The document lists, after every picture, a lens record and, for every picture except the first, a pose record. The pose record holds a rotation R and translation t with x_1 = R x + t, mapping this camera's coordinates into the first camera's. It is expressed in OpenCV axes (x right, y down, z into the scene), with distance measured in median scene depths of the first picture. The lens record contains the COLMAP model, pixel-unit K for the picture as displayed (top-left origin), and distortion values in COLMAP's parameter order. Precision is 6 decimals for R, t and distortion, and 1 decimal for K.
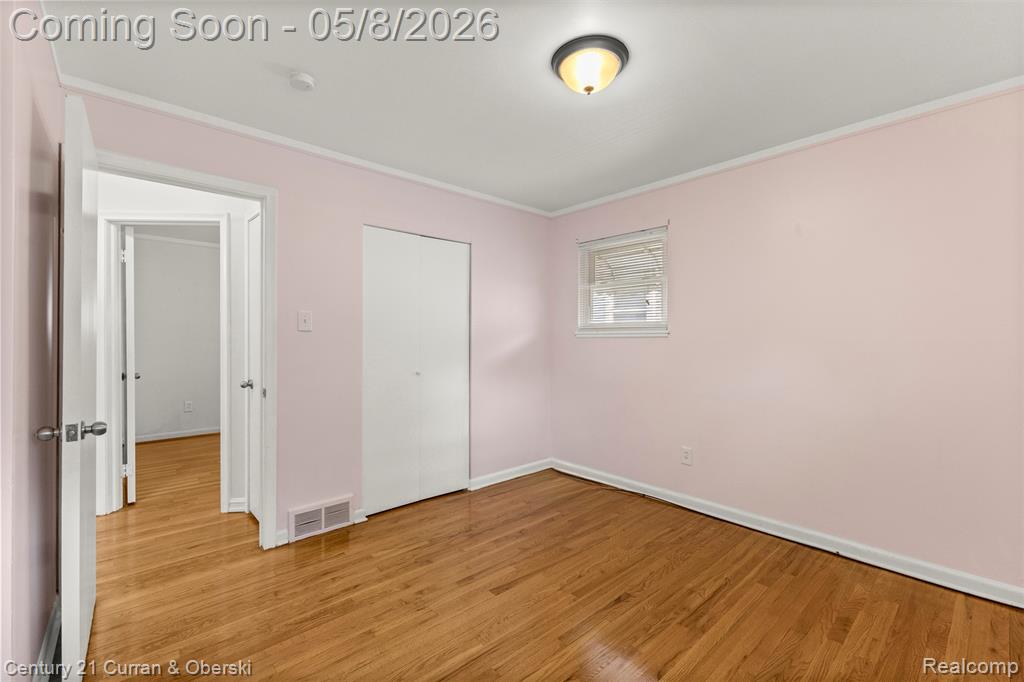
lens RADIAL K [[441.6, 0, 520.0], [0, 441.6, 340.8], [0, 0, 1]] dist [0.000800, 0.000080]
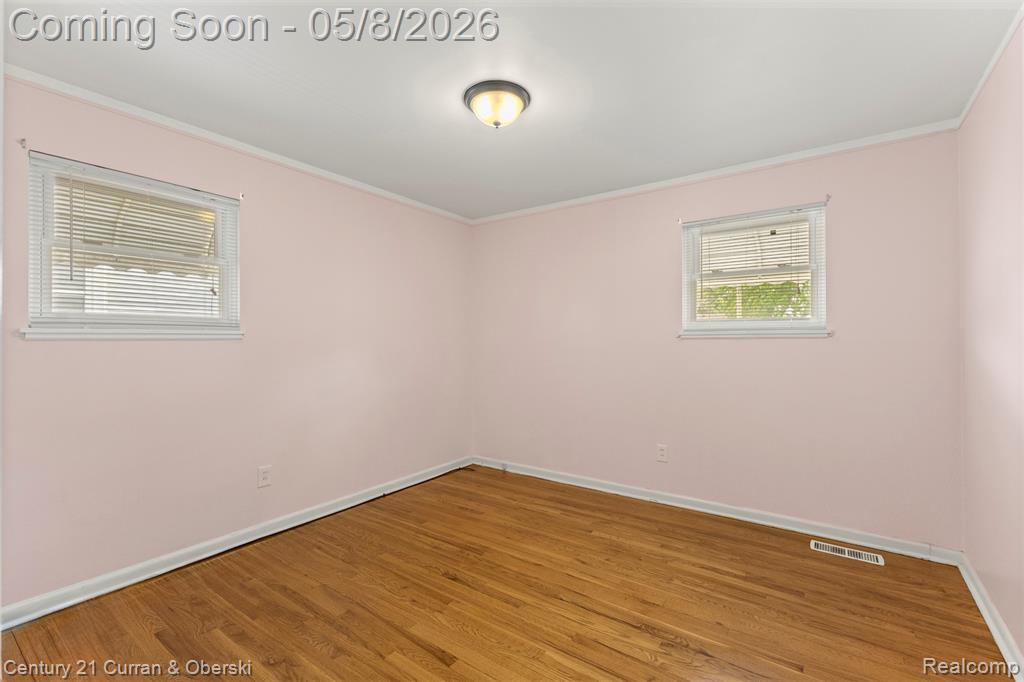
lens RADIAL K [[441.6, 0, 516.4], [0, 441.6, 337.6], [0, 0, 1]] dist [0.000800, 0.000080]
pose [[-0.215146, 0.000995, 0.976581, -0.756401], [0.007647, 0.999971, 0.000666, -0.008599], [-0.976552, 0.007611, -0.215147, 0.930901]]
